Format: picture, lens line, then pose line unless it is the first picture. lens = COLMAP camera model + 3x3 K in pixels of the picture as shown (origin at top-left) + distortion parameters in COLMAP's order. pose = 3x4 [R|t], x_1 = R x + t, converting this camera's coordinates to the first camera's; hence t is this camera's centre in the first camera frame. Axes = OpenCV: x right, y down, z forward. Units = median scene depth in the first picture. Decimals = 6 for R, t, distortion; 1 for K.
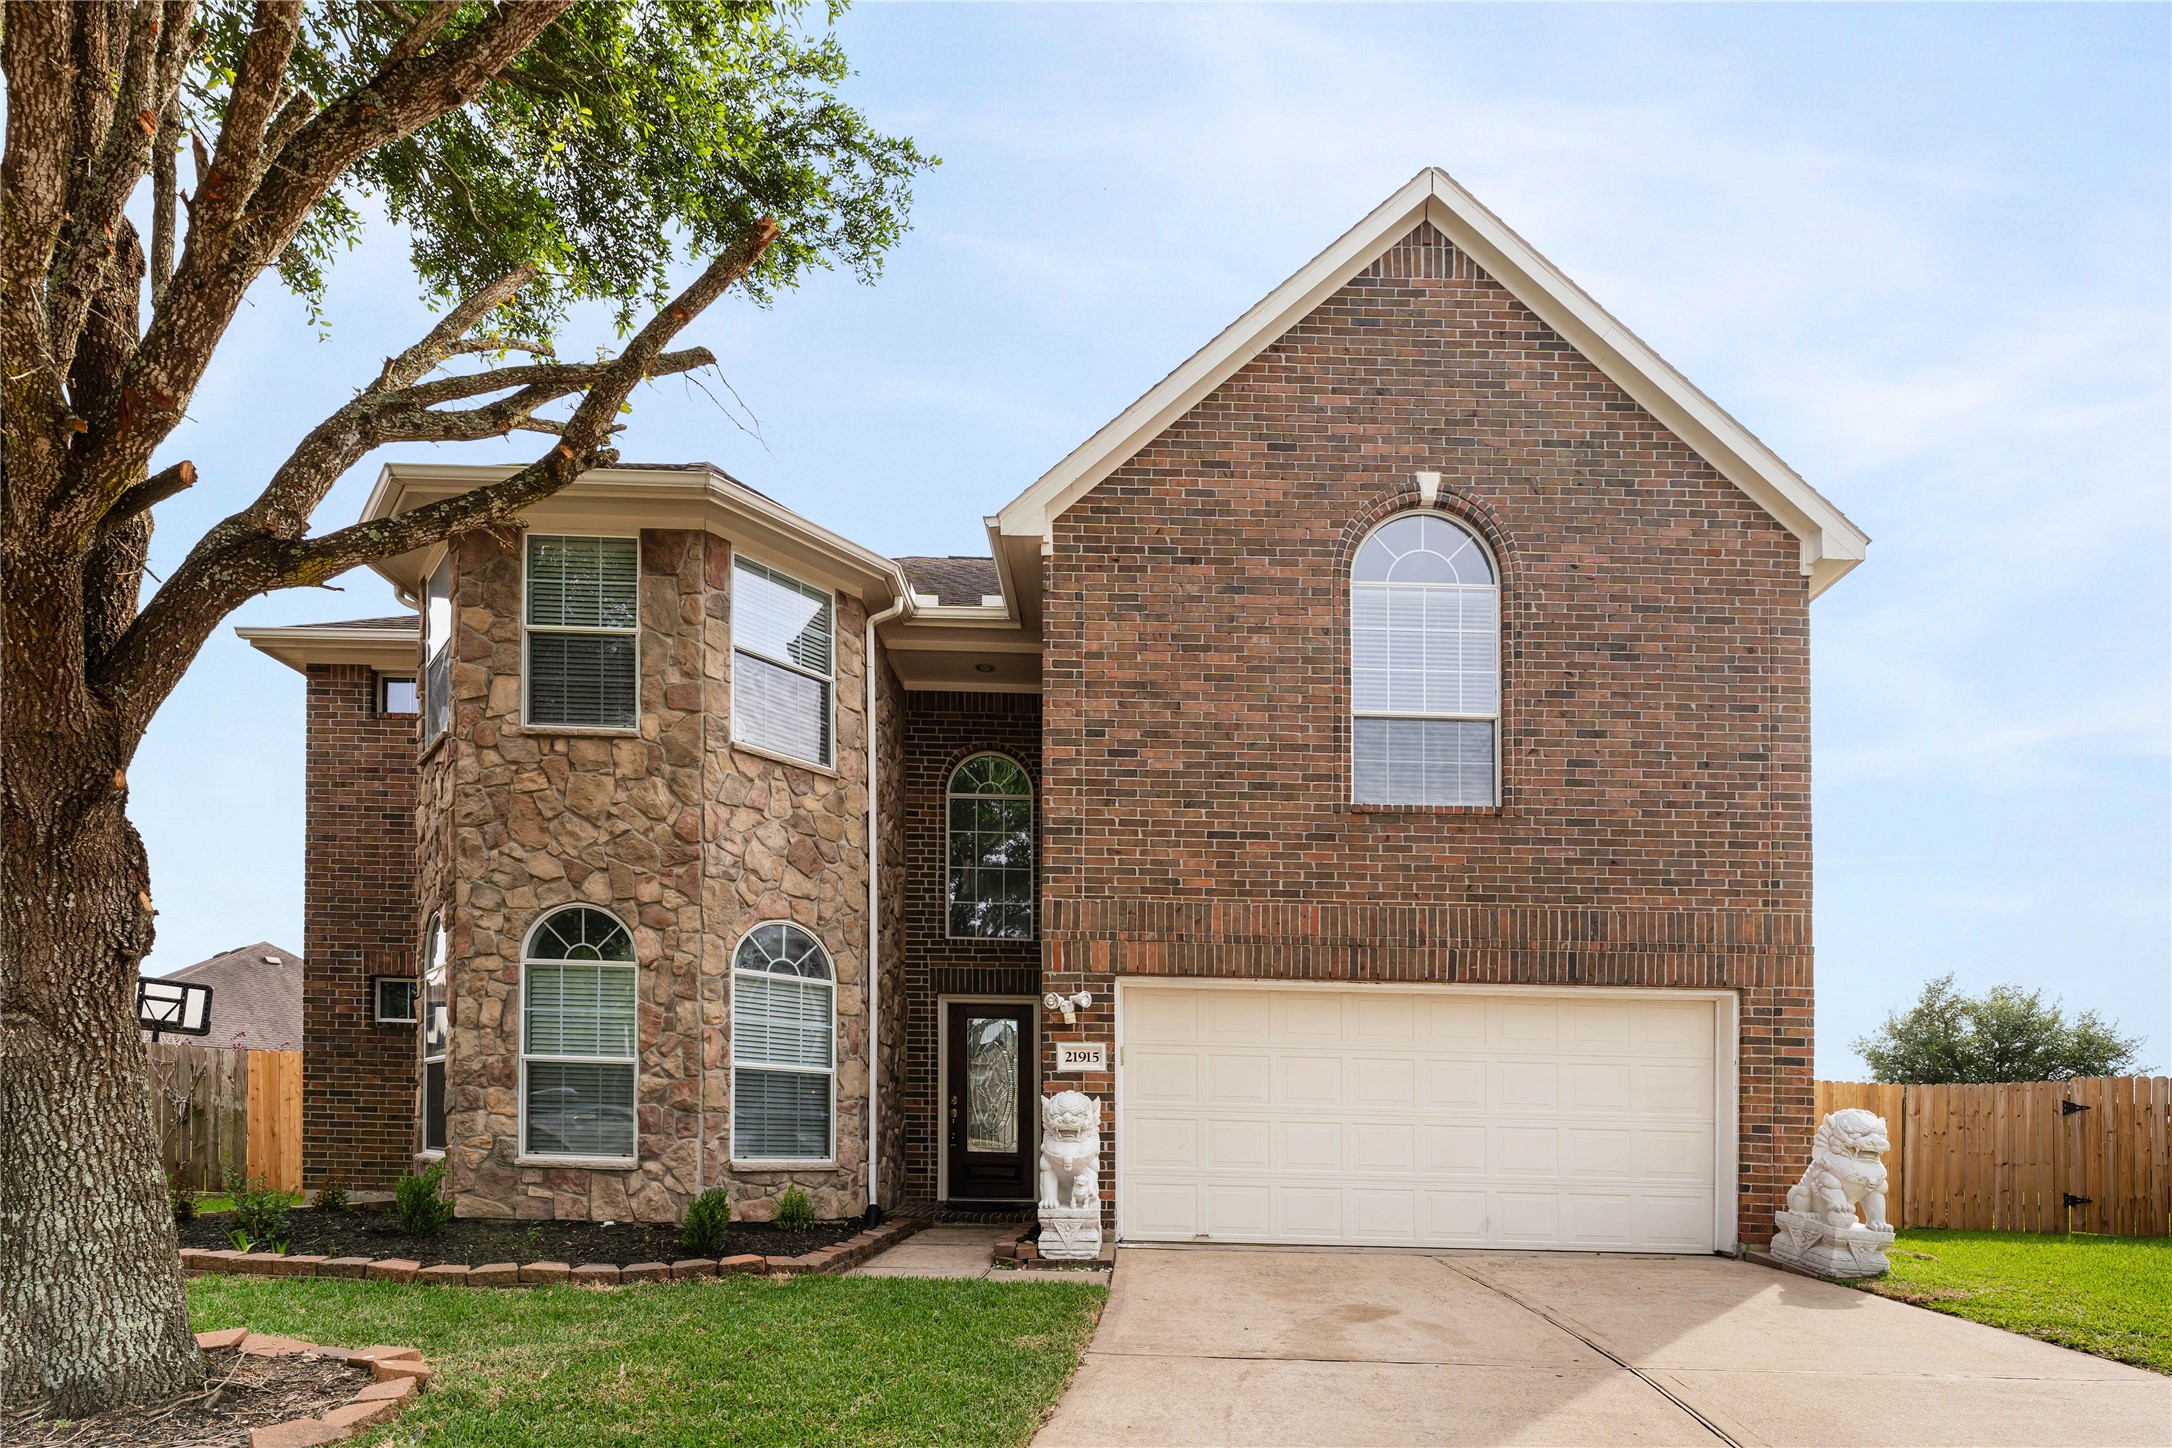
lens RADIAL K [[1154.9, 0, 1126.1], [0, 1154.9, 724.5], [0, 0, 1]] dist [0.000487, -0.002016]
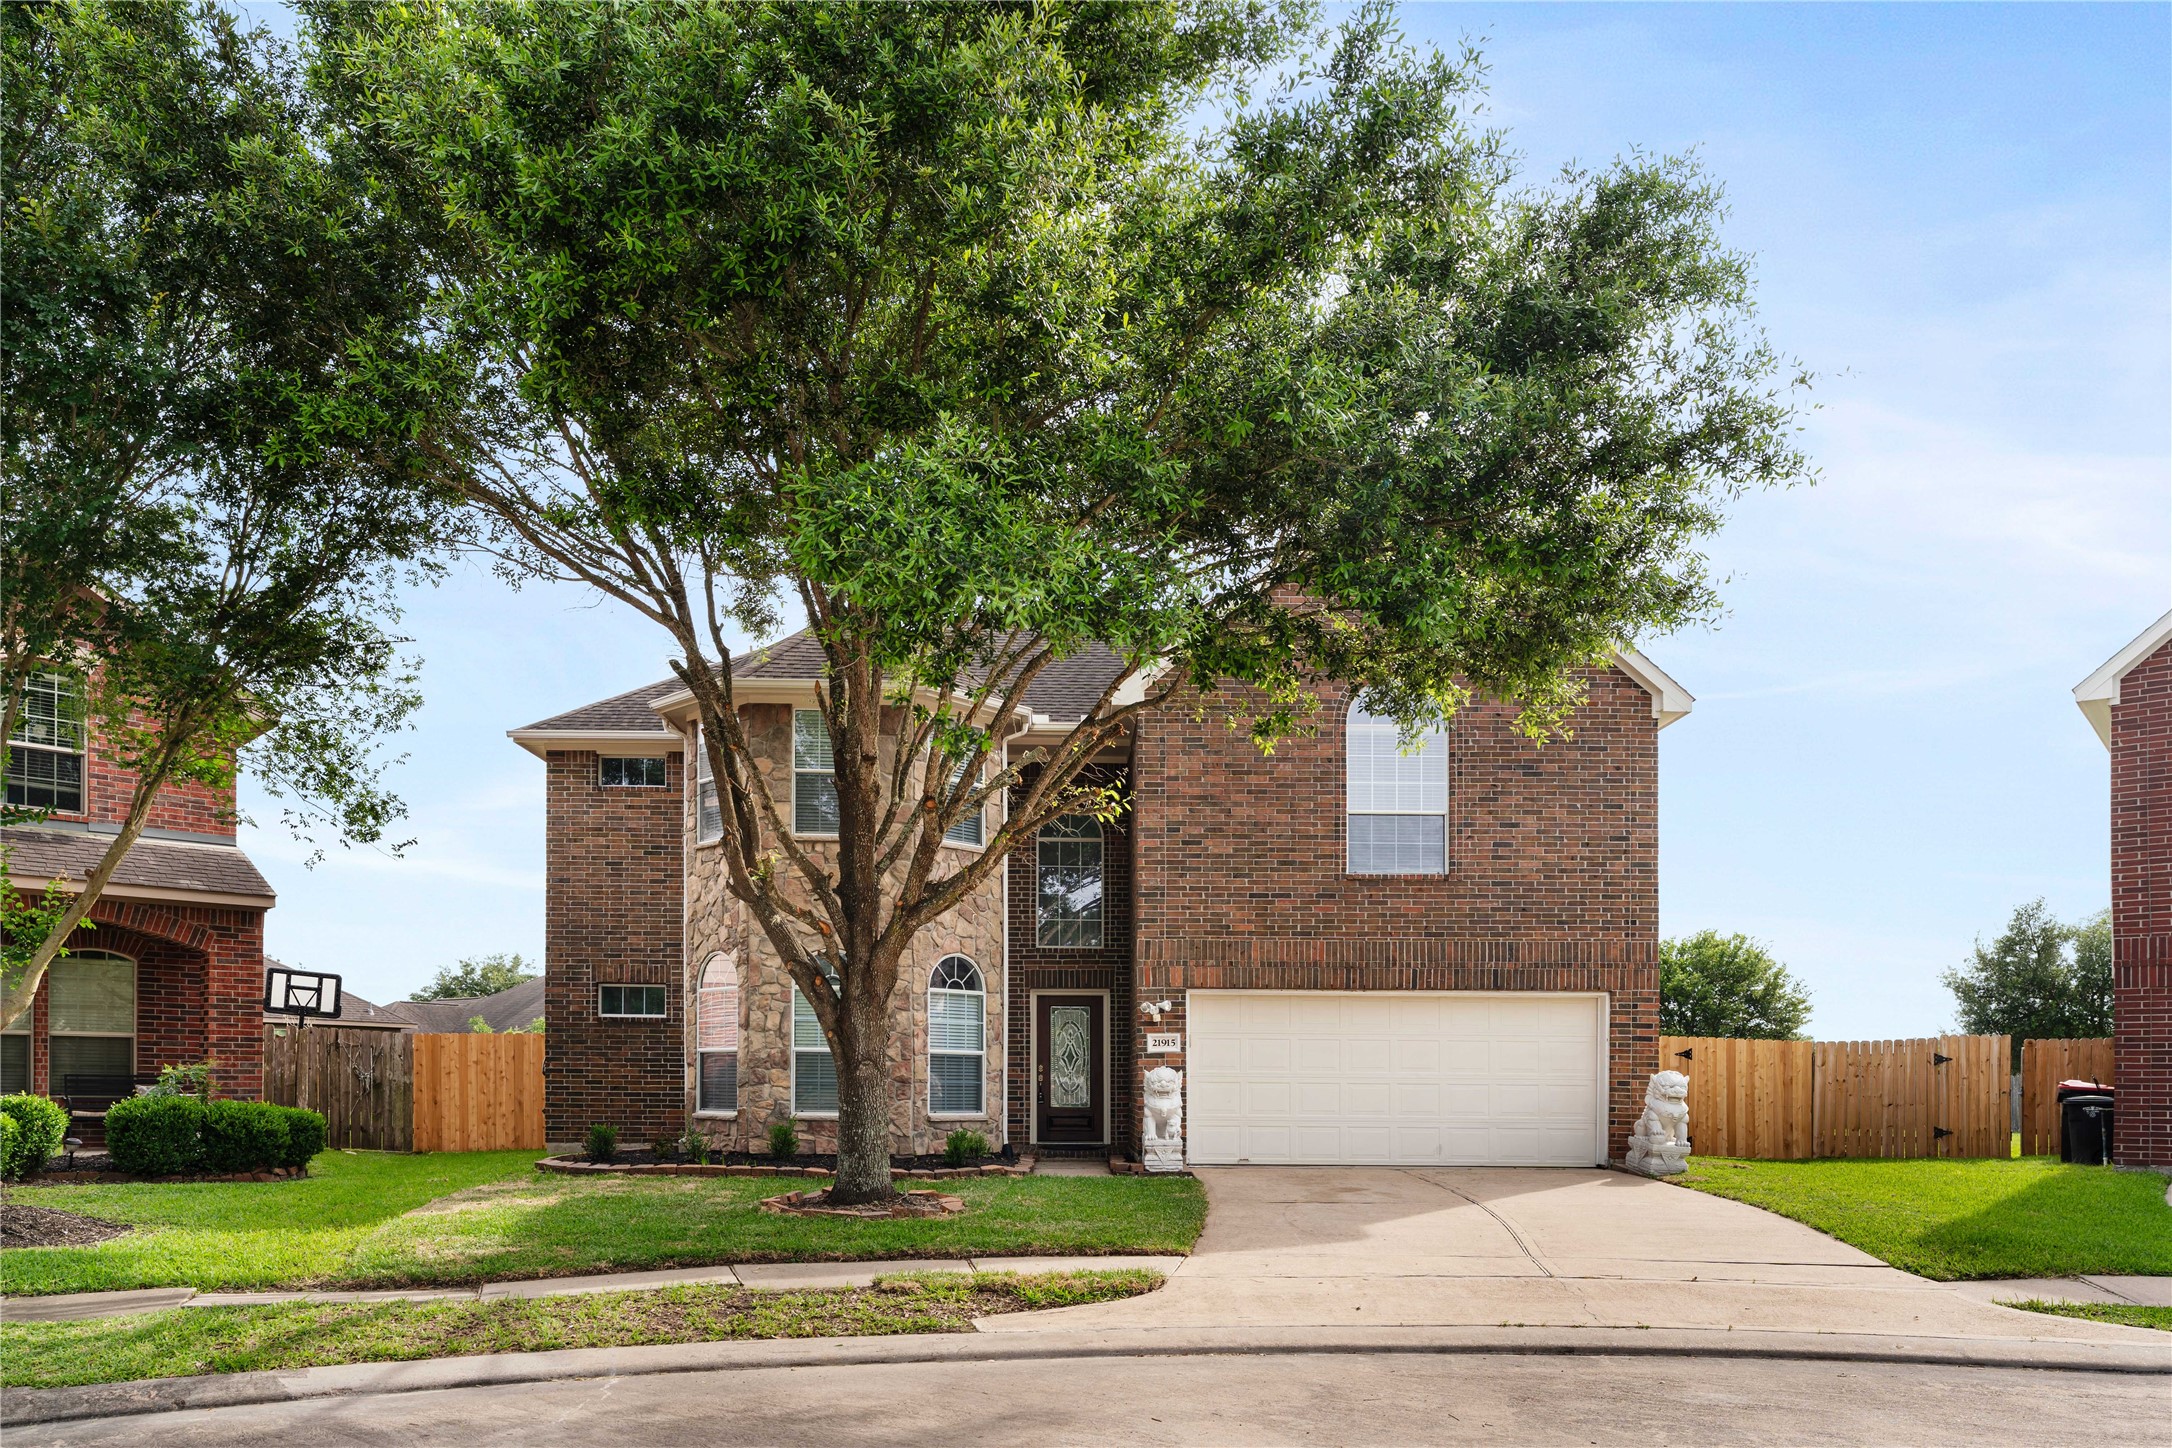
lens RADIAL K [[1493.8, 0, 1085.6], [0, 1493.8, 722.7], [0, 0, 1]] dist [0.001694, -0.000702]
pose [[0.999896, -0.013672, 0.004641, -0.144019], [0.013128, 0.994704, 0.101941, -0.320882], [-0.006010, -0.101870, 0.994780, -0.873450]]
